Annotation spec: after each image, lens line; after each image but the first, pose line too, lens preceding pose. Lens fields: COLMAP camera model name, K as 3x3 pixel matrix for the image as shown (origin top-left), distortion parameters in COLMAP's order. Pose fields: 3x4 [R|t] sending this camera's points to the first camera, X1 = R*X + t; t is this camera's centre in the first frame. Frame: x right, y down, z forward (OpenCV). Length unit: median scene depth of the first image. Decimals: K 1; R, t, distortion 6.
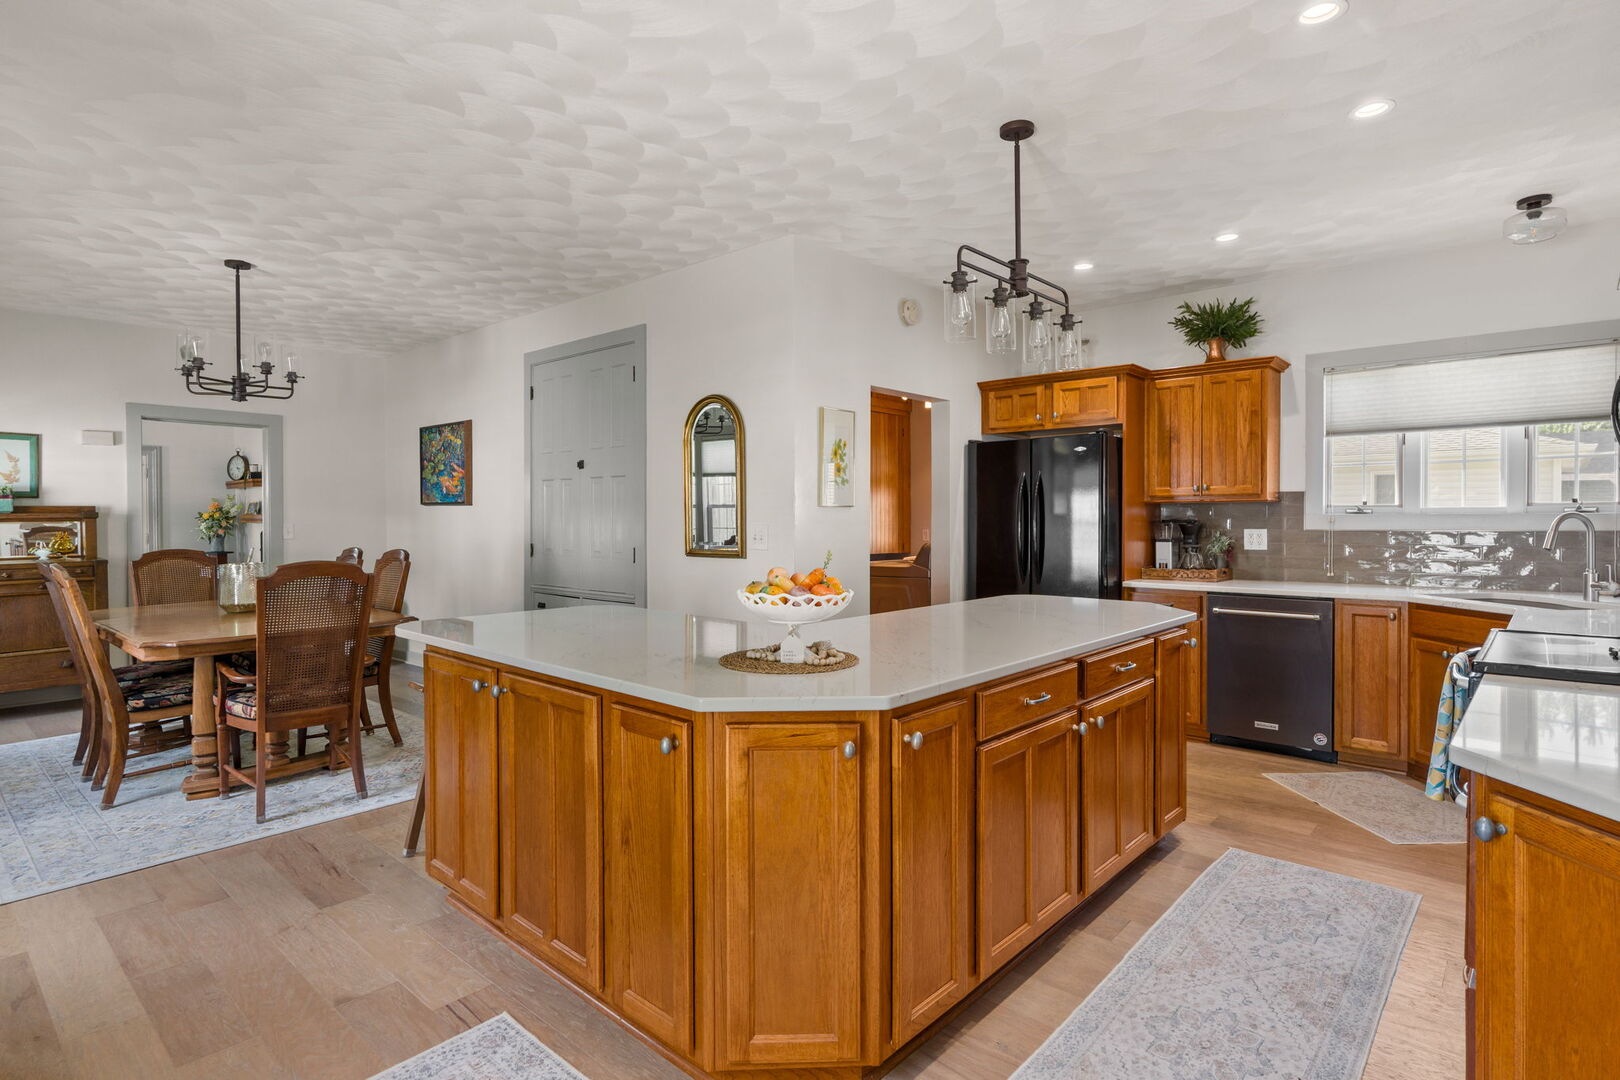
lens RADIAL K [[840.4, 0, 805.6], [0, 840.4, 531.3], [0, 0, 1]] dist [-0.003940, -0.000459]
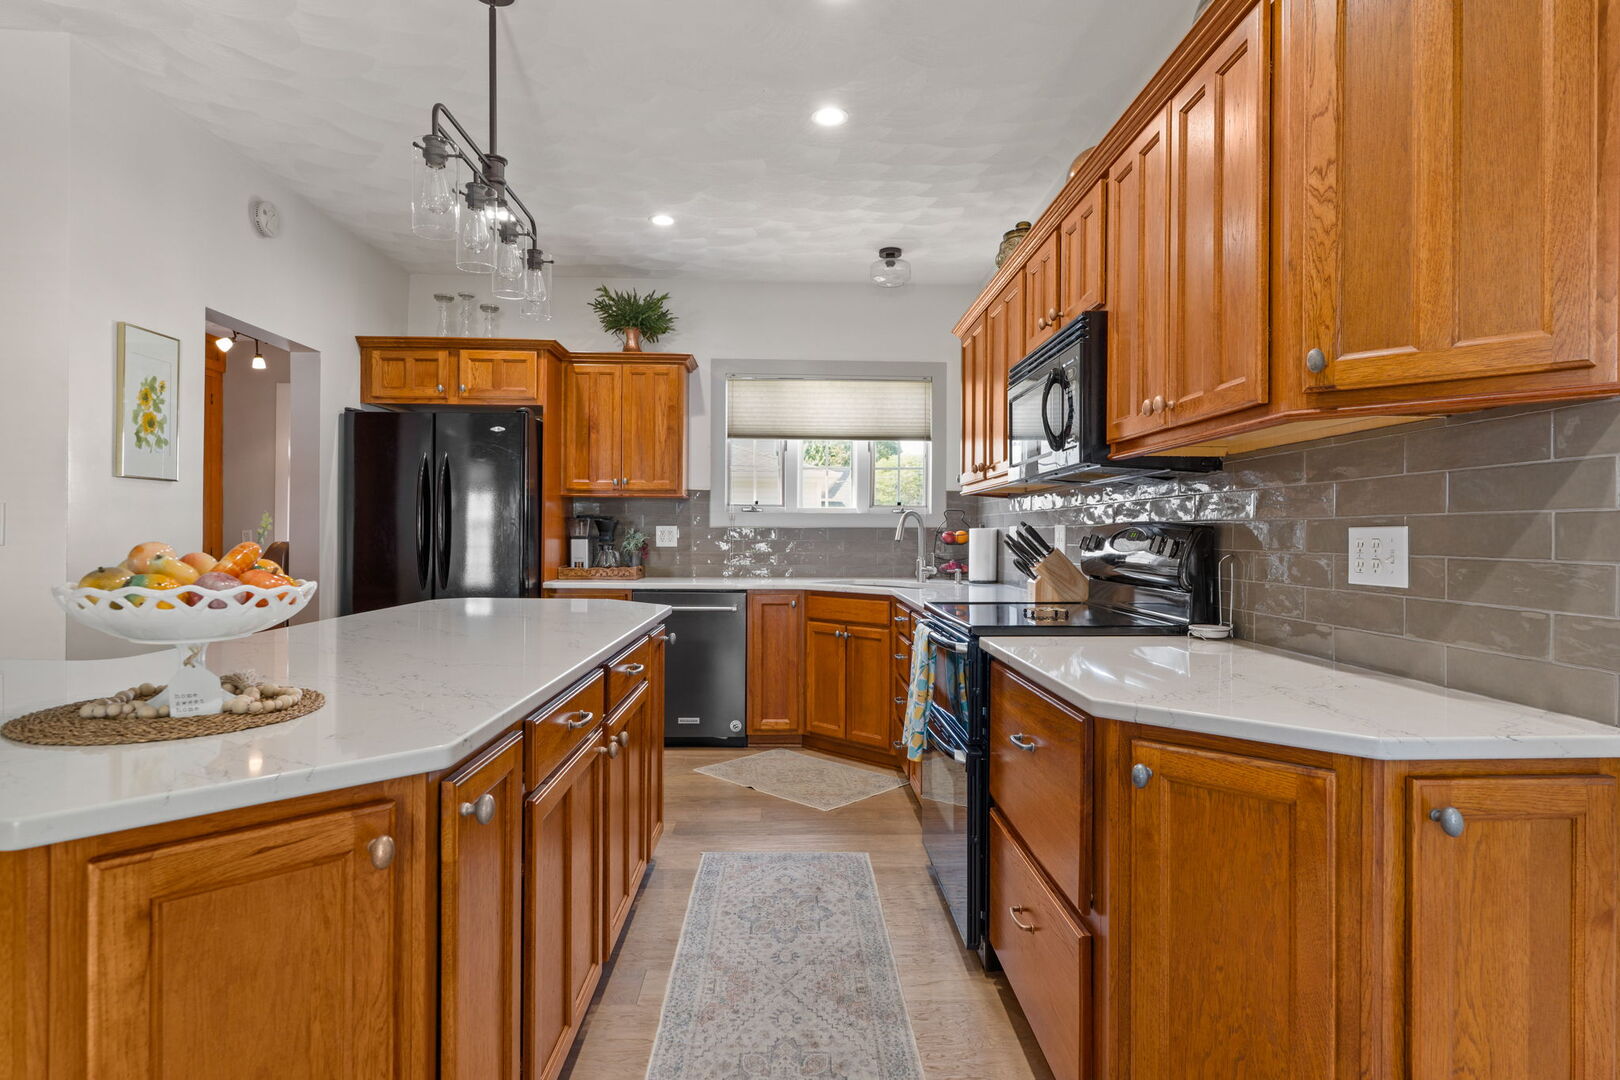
lens RADIAL K [[860.6, 0, 820.2], [0, 860.6, 539.3], [0, 0, 1]] dist [-0.003147, 0.000784]
pose [[0.714875, 0.003952, 0.699241, -0.064249], [0.001310, 0.999975, -0.006991, 0.026346], [-0.699251, 0.005914, 0.714852, 0.178920]]
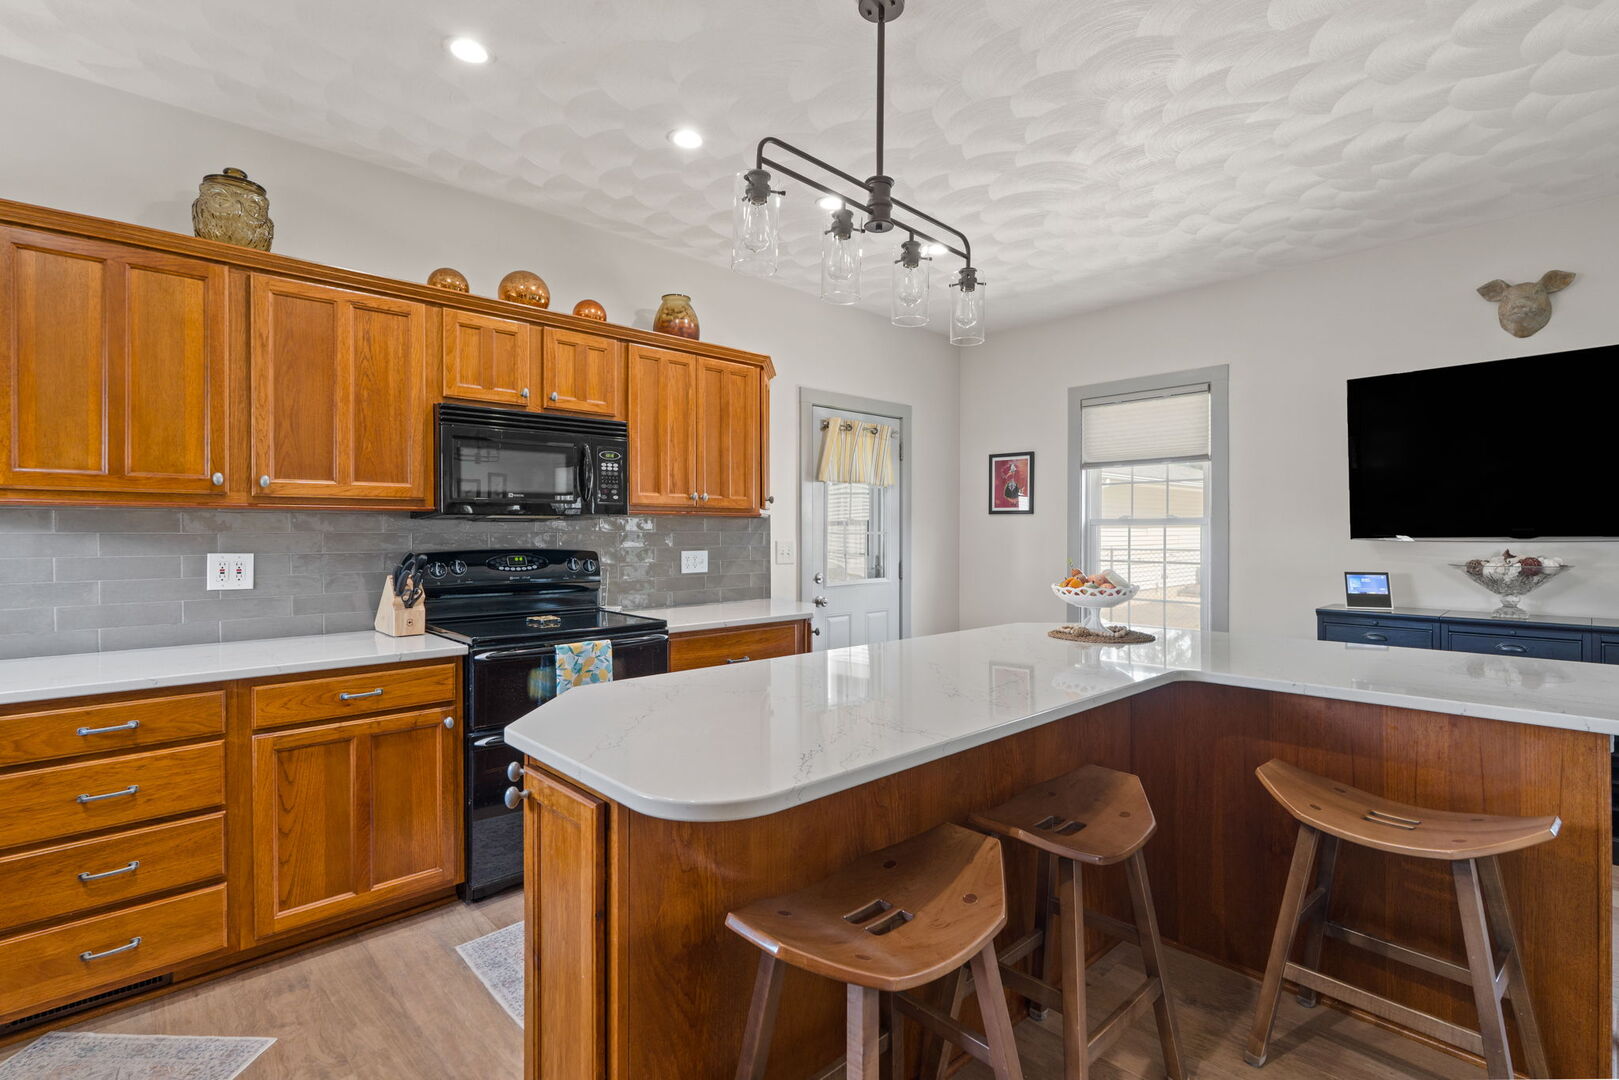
lens RADIAL K [[758.1, 0, 815.5], [0, 758.1, 530.2], [0, 0, 1]] dist [-0.000199, -0.000246]
pose [[-0.998042, 0.002325, 0.062506, 0.216906], [0.003204, 0.999897, 0.013969, -0.023737], [-0.062467, 0.014142, -0.997947, 1.295978]]
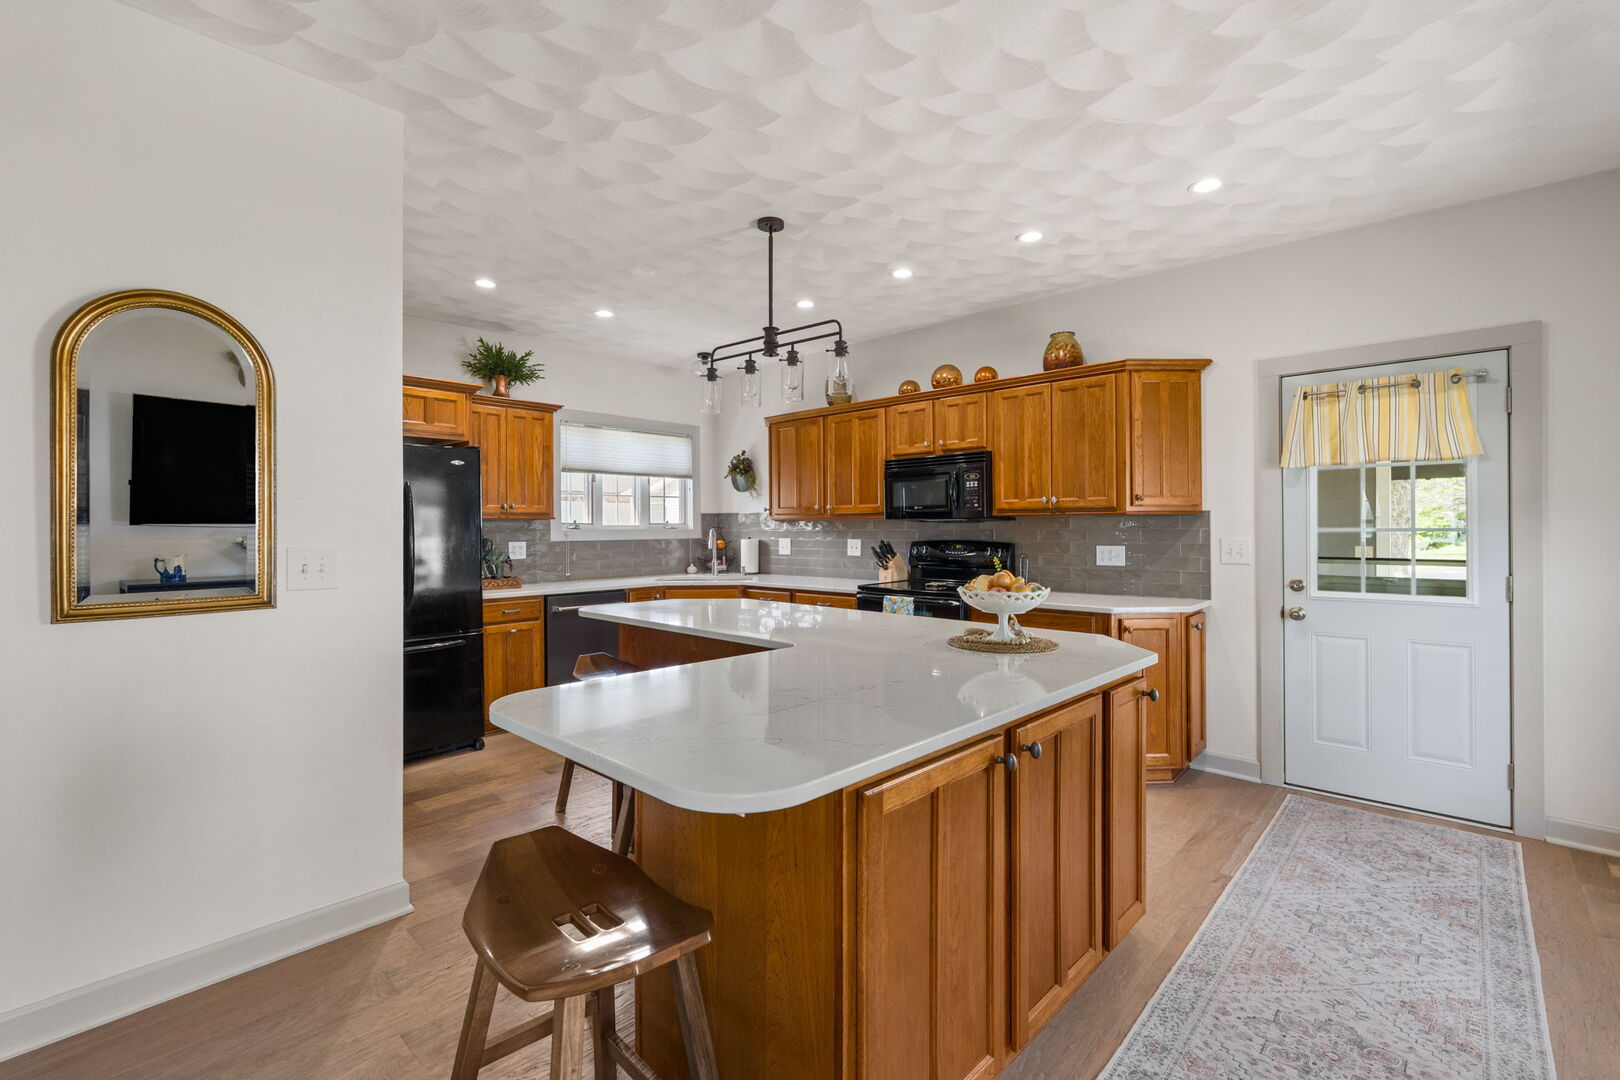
lens RADIAL K [[721.0, 0, 812.8], [0, 721.0, 526.4], [0, 0, 1]] dist [0.001788, 0.000224]
pose [[0.005202, 0.006159, 0.999968, -0.638279], [0.018798, 0.999804, -0.006256, -0.012998], [-0.999810, 0.018830, 0.005086, 0.732281]]
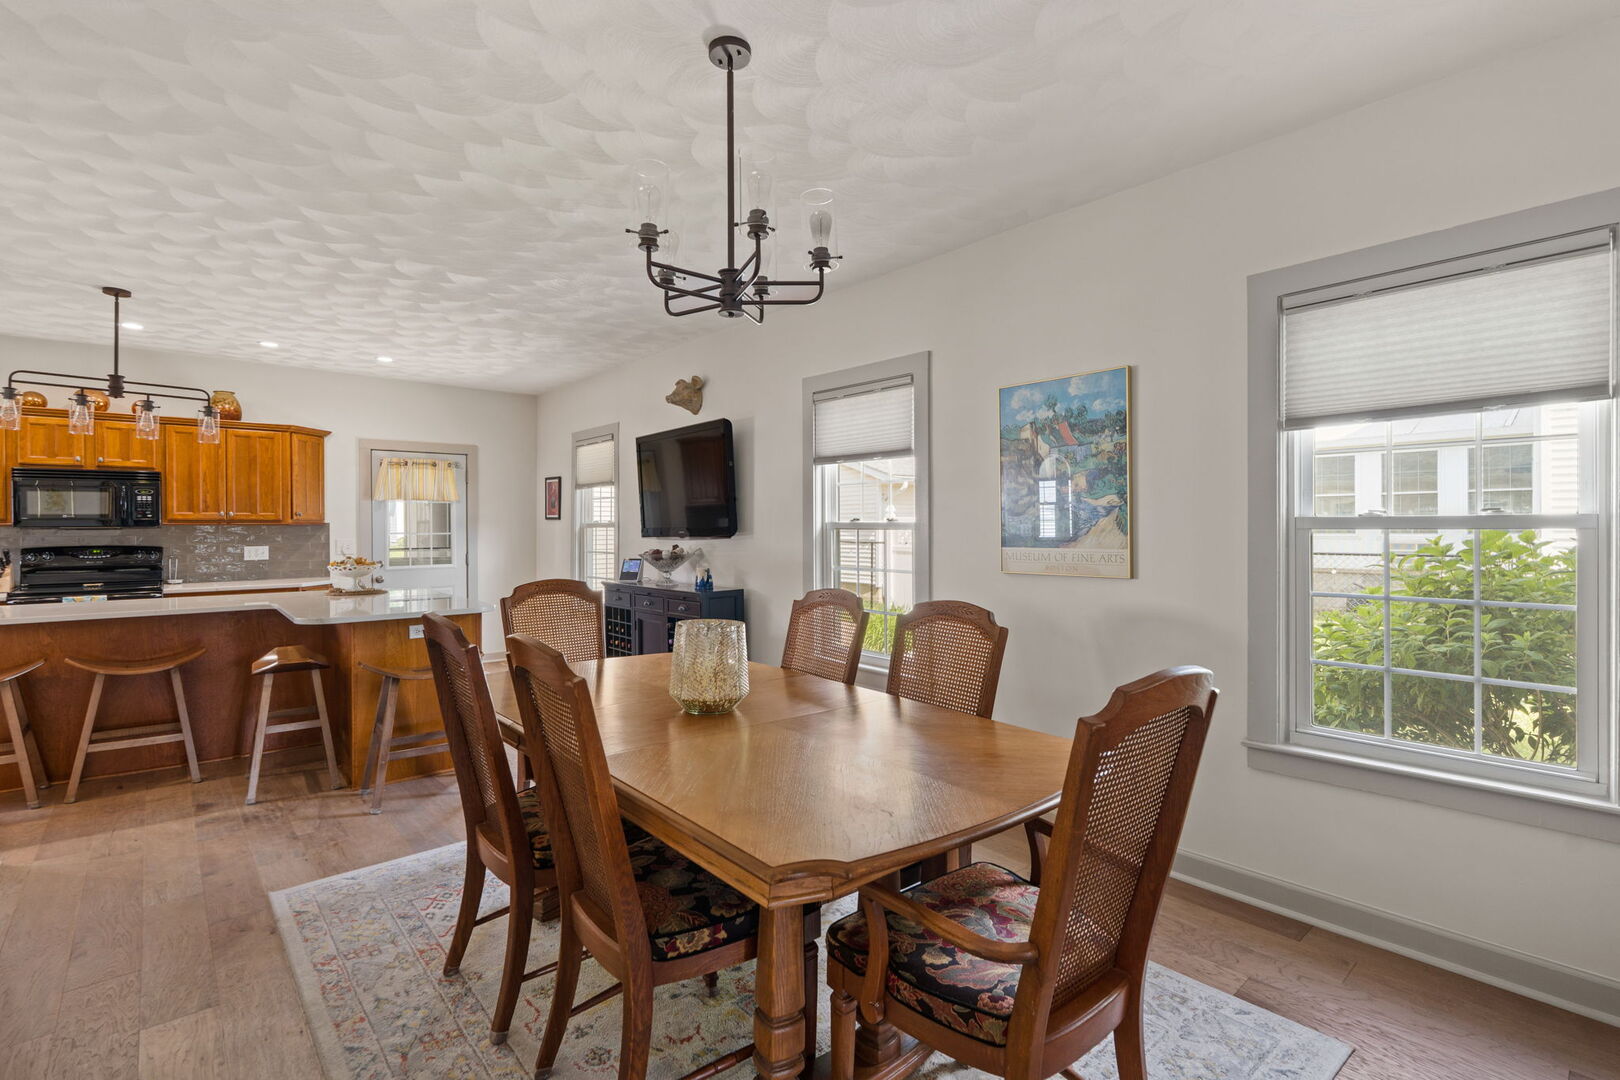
lens RADIAL K [[758.6, 0, 811.1], [0, 758.6, 547.7], [0, 0, 1]] dist [-0.000199, -0.000246]
pose [[-0.993643, 0.001975, 0.112561, -0.917680], [0.007086, 0.998960, 0.045031, -0.044315], [-0.112355, 0.045542, -0.992624, 1.769152]]
